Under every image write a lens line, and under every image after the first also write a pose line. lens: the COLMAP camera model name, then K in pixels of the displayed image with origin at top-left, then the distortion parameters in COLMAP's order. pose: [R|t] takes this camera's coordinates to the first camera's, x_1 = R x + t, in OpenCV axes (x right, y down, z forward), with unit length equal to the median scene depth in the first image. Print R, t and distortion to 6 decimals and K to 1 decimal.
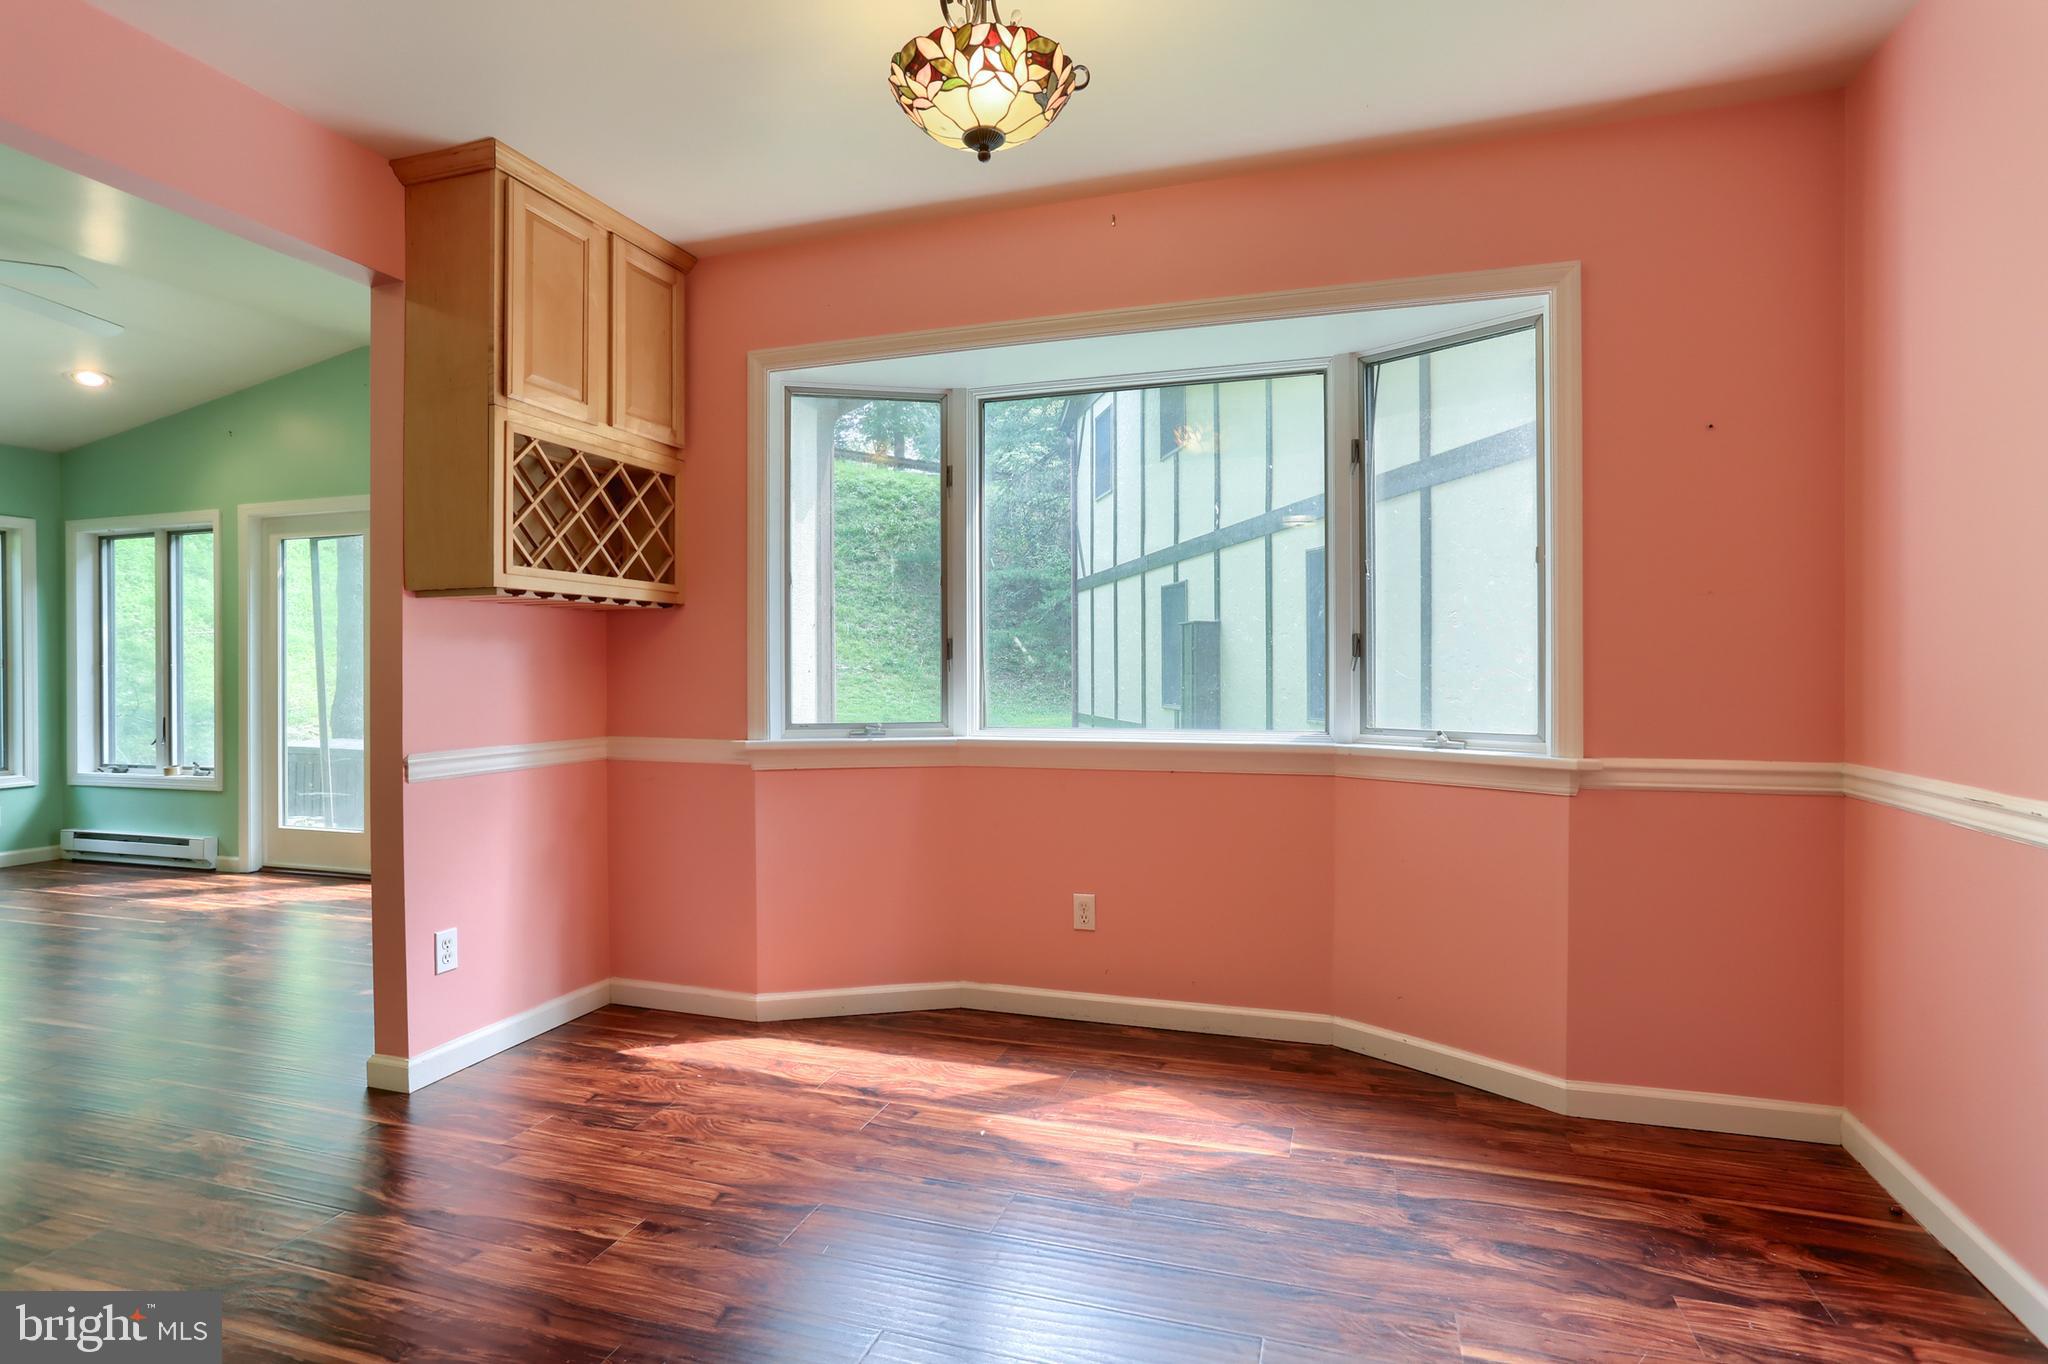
lens RADIAL K [[1028.0, 0, 1027.8], [0, 1028.0, 675.9], [0, 0, 1]] dist [-0.051159, 0.038991]
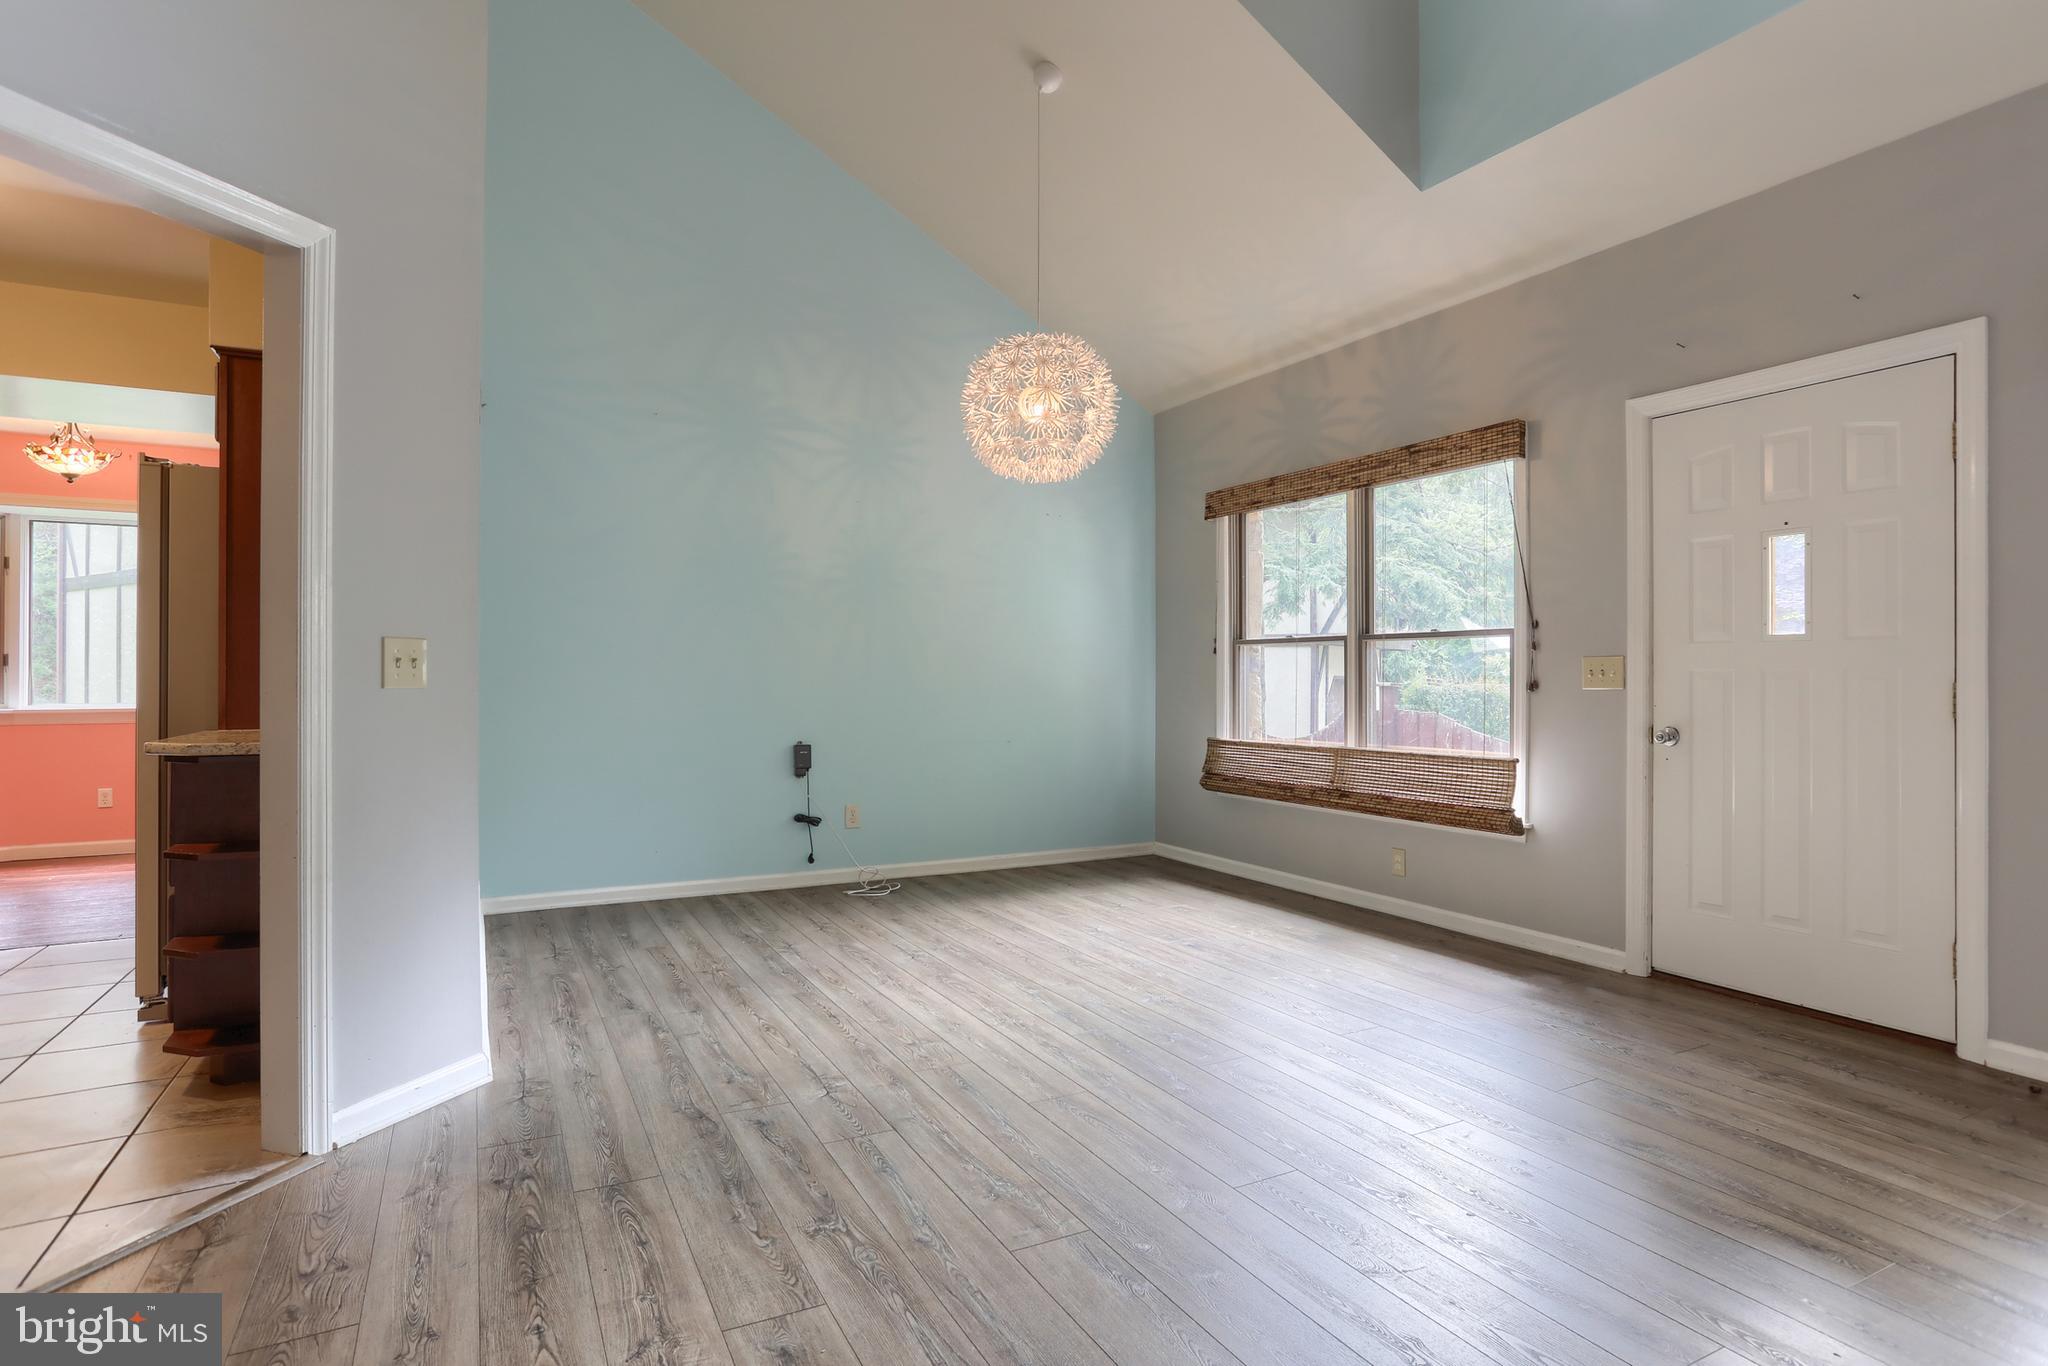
lens RADIAL K [[1046.2, 0, 1024.0], [0, 1046.2, 683.0], [0, 0, 1]] dist [0.000611, 0.000525]
pose [[0.695486, 0.009075, 0.718482, -0.163476], [-0.006054, 0.999959, -0.006769, 0.017671], [-0.718514, 0.000358, 0.695513, -1.645132]]
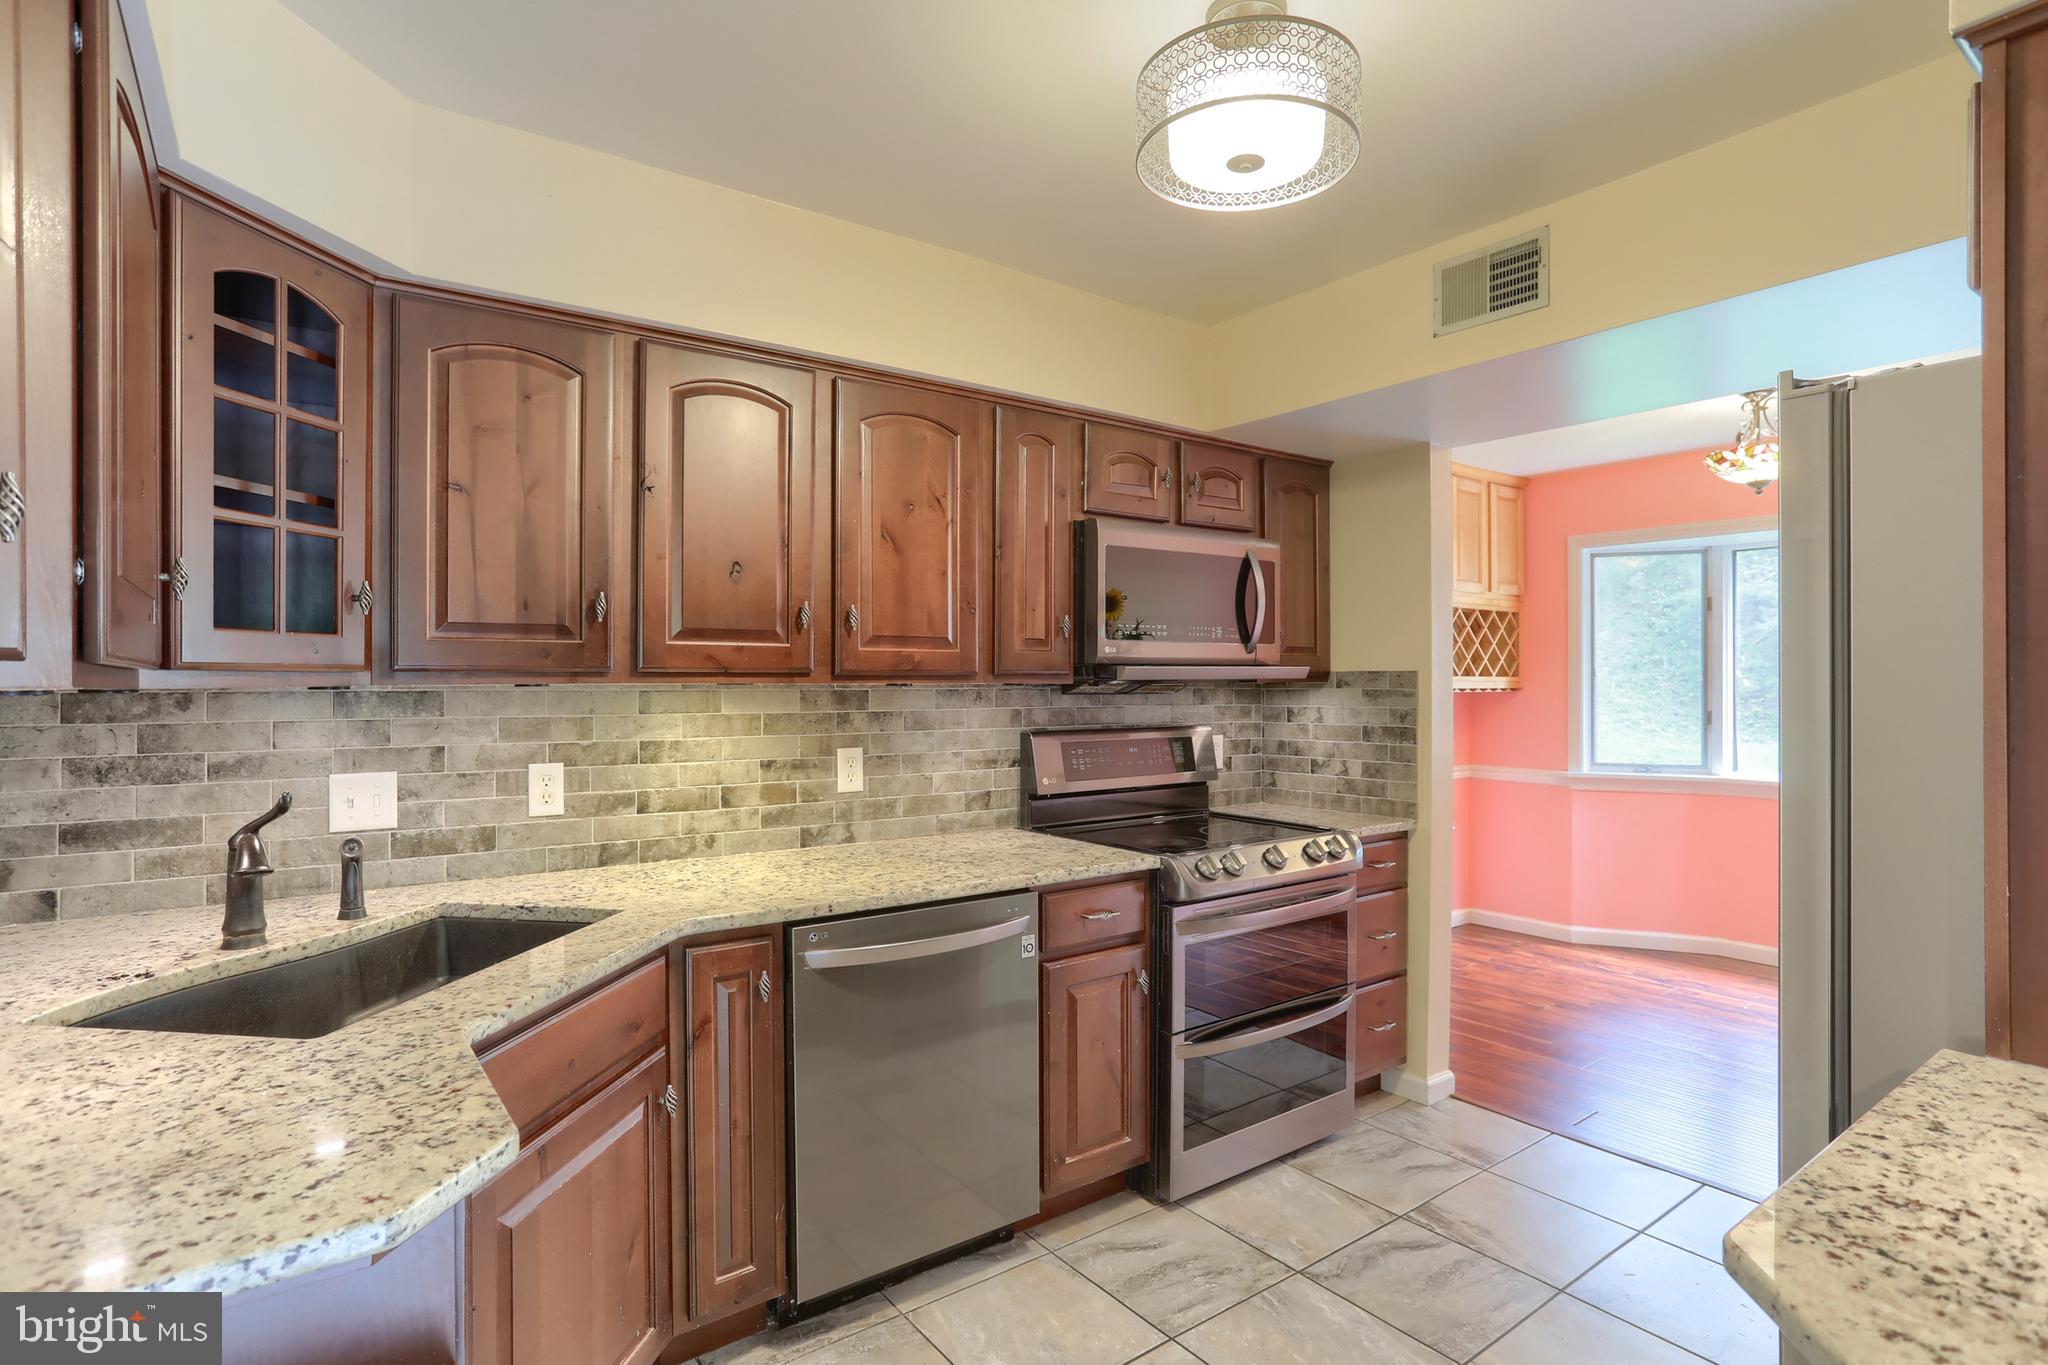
lens RADIAL K [[1028.0, 0, 1027.8], [0, 1028.0, 676.4], [0, 0, 1]] dist [-0.051159, 0.038991]
pose [[0.819928, 0.003196, -0.572458, -0.048680], [-0.008896, 0.999935, -0.007158, -0.072249], [0.572398, 0.010962, 0.819903, -0.860195]]
